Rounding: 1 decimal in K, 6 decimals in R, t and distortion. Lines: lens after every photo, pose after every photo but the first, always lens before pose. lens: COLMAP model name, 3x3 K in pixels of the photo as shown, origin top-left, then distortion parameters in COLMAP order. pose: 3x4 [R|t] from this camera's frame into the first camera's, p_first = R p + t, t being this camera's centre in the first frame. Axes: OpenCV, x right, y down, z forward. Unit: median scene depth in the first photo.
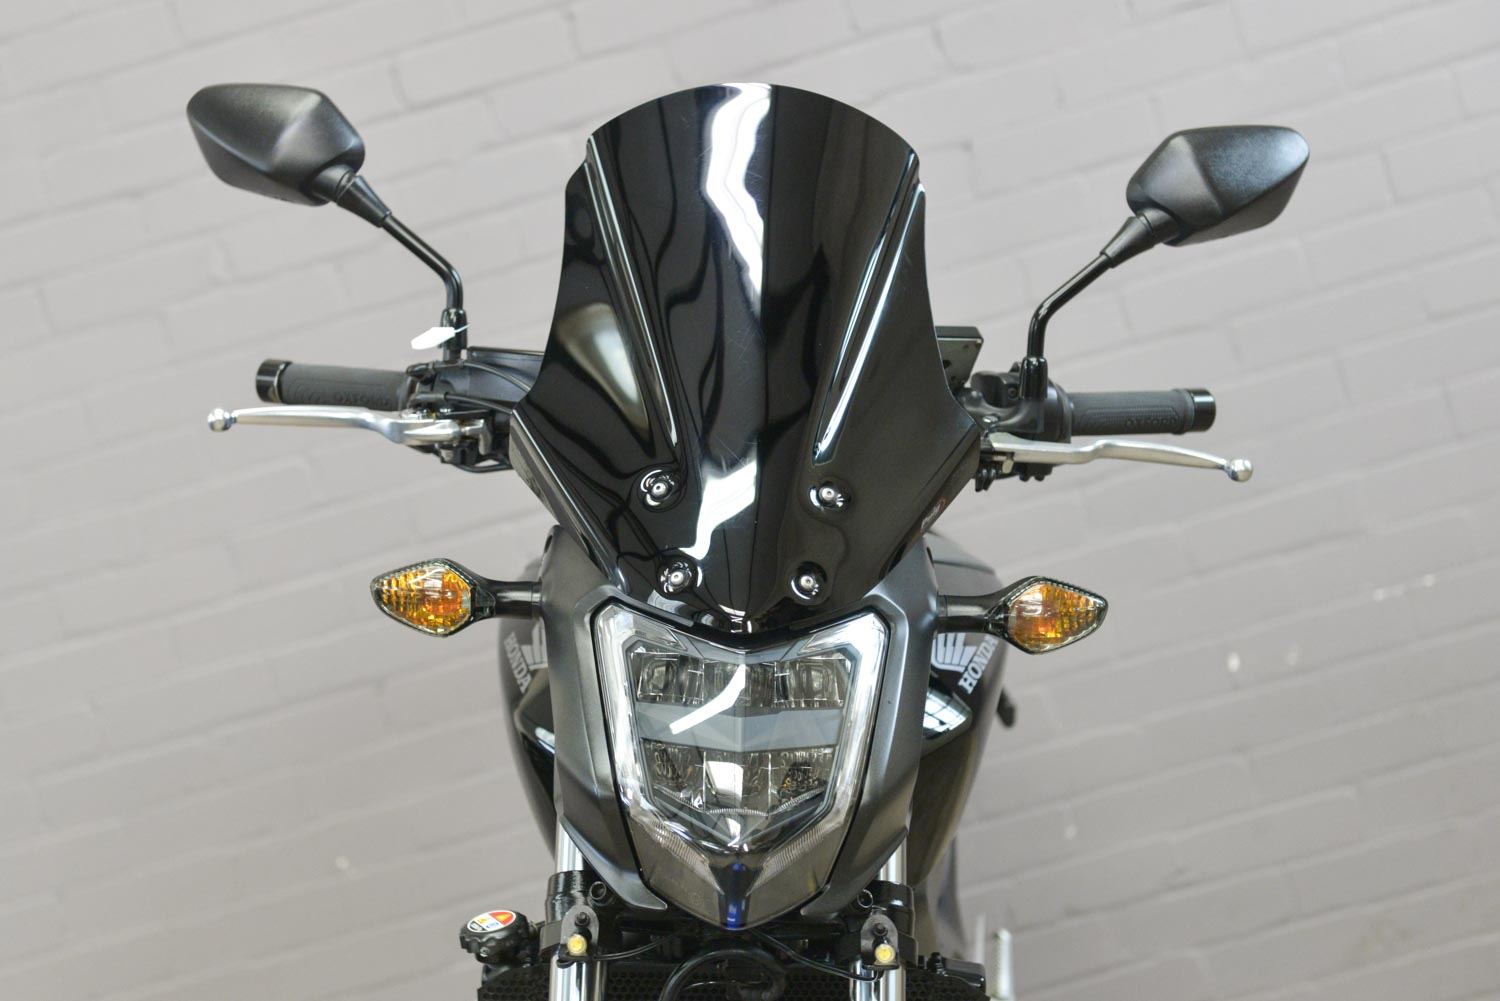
lens RADIAL K [[2720.4, 0, 744.2], [0, 2720.4, 497.7], [0, 0, 1]] dist [0.114808, 0.000000]
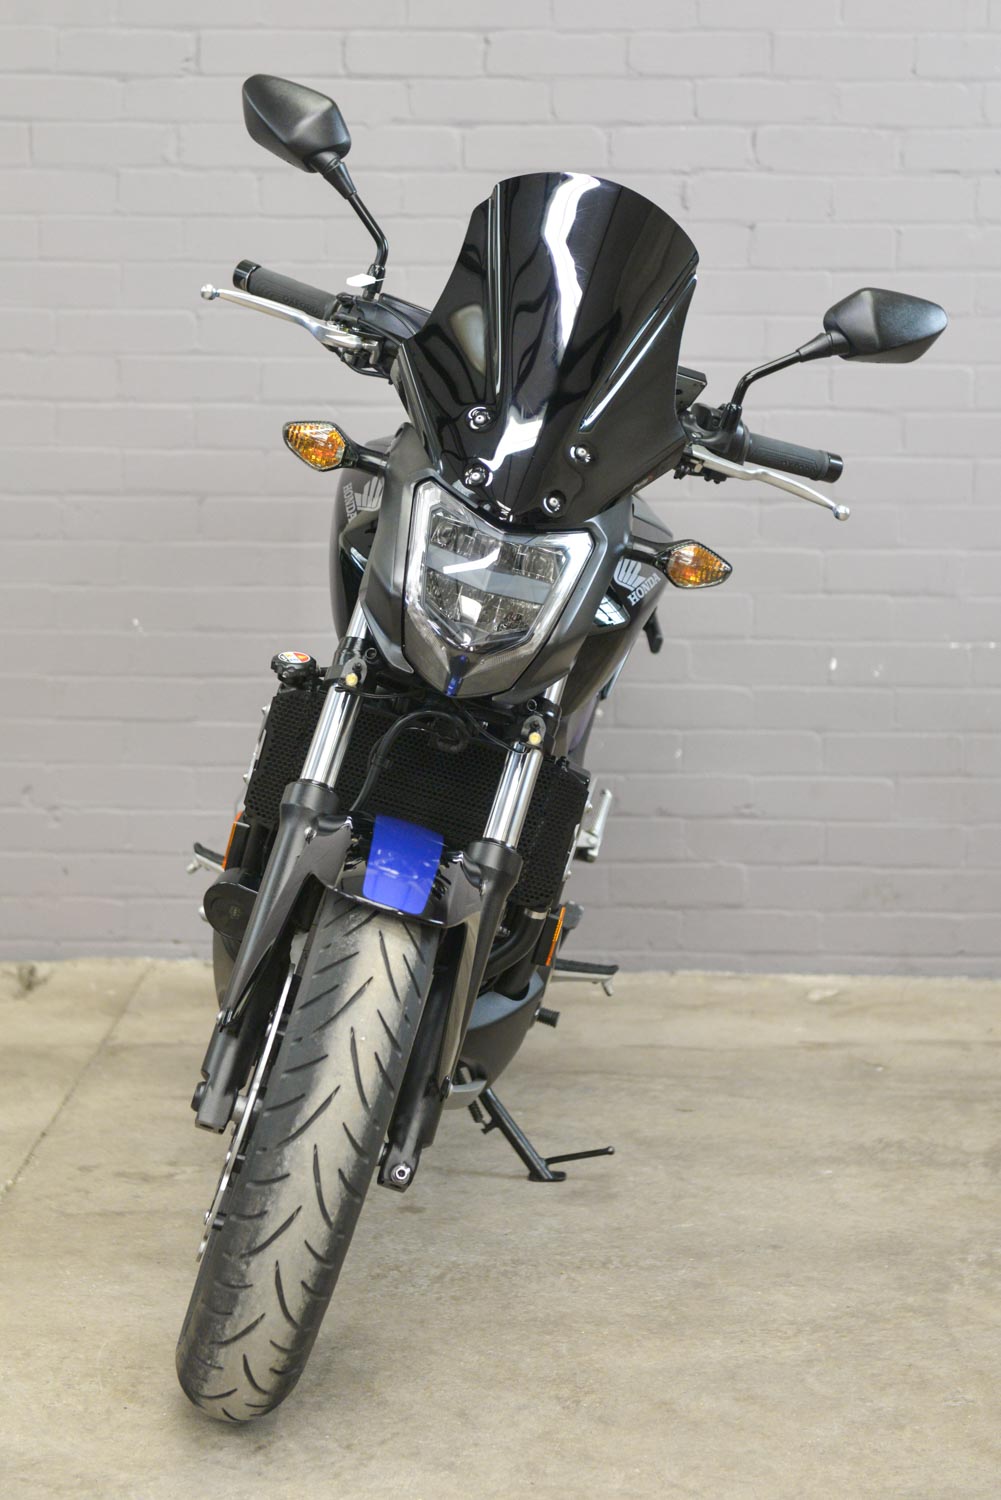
lens RADIAL K [[2822.4, 0, 521.6], [0, 2822.4, 671.3], [0, 0, 1]] dist [0.067767, 0.000000]
pose [[0.959717, 0.278255, 0.038959, -0.028670], [-0.280483, 0.956955, 0.074606, 0.007218], [-0.016523, -0.082528, 0.996452, -0.590147]]
